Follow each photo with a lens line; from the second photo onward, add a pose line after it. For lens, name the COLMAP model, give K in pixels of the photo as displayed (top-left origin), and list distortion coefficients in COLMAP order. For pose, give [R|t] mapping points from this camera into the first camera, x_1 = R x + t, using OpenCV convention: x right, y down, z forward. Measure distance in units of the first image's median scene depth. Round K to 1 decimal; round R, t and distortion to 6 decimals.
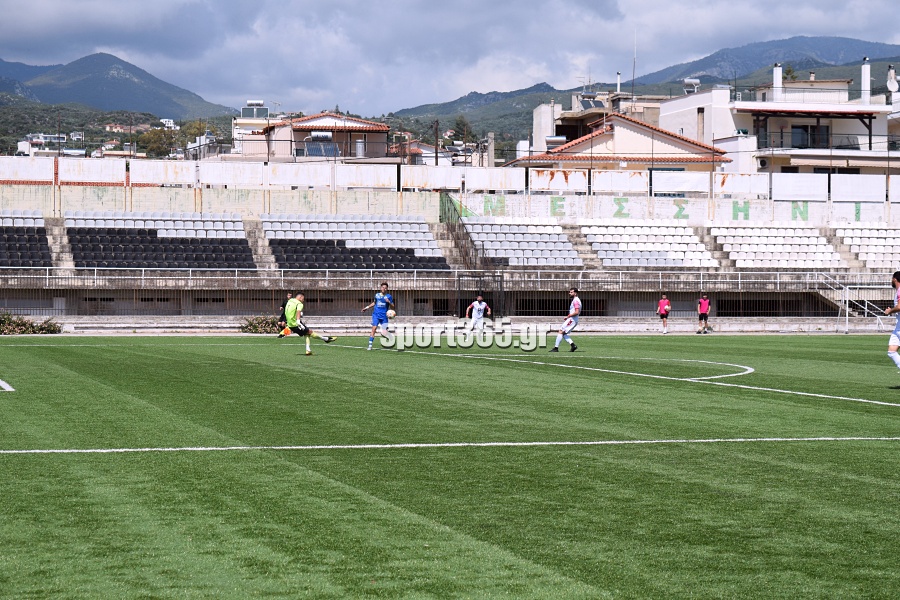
lens RADIAL K [[2030.1, 0, 445.6], [0, 2030.1, 305.1], [0, 0, 1]] dist [0.065936, 0.166910]
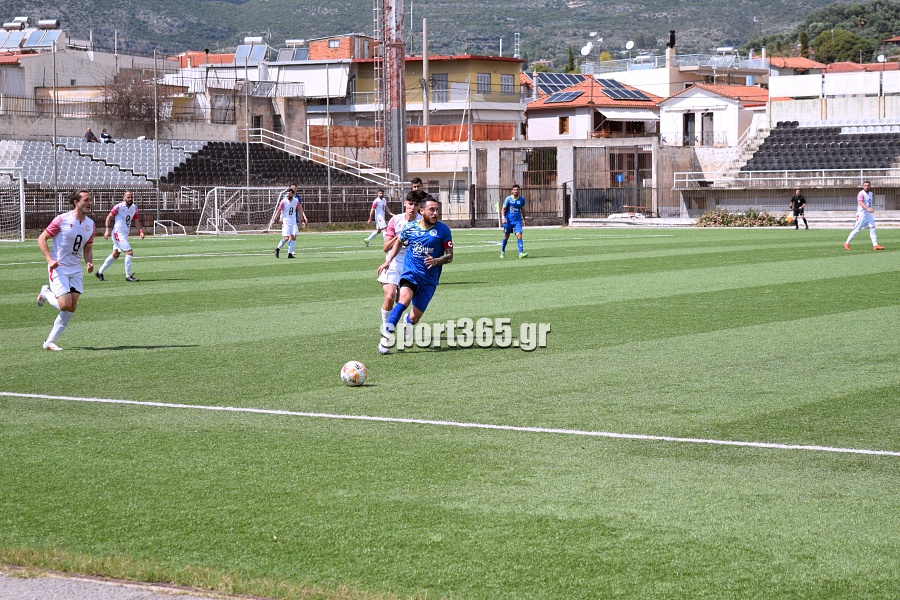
lens RADIAL K [[2030.1, 0, 445.6], [0, 2030.1, 305.1], [0, 0, 1]] dist [0.065936, 0.166910]
pose [[0.640809, 0.030907, -0.767078, 0.495317], [0.009495, 0.998794, 0.048175, 0.000656], [0.767641, -0.038154, 0.639743, 0.065274]]
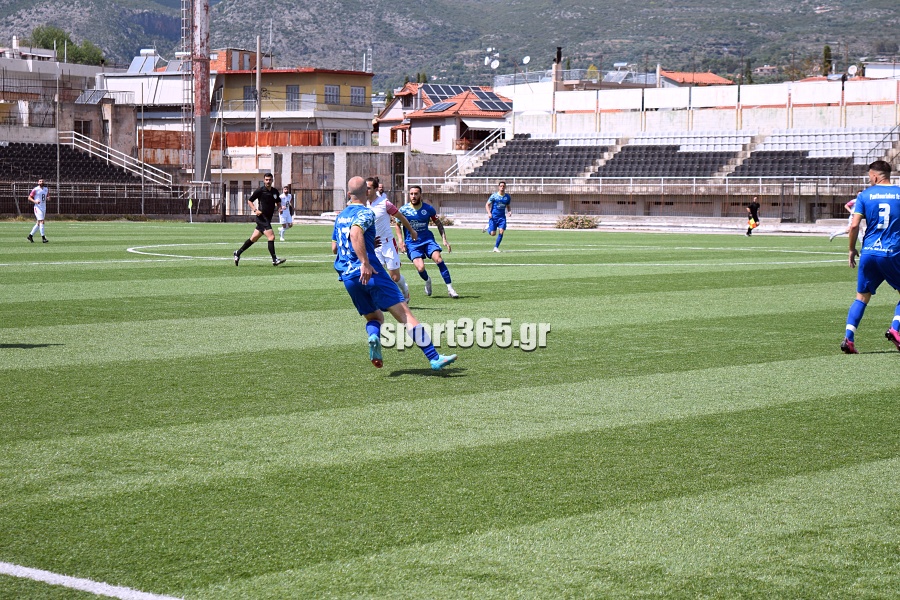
lens RADIAL K [[2030.1, 0, 445.6], [0, 2030.1, 305.1], [0, 0, 1]] dist [0.065936, 0.166910]
pose [[0.539417, 0.045460, -0.840811, 0.788477], [-0.011186, 0.998840, 0.046828, 0.002685], [0.841965, -0.015854, 0.539300, 0.222136]]
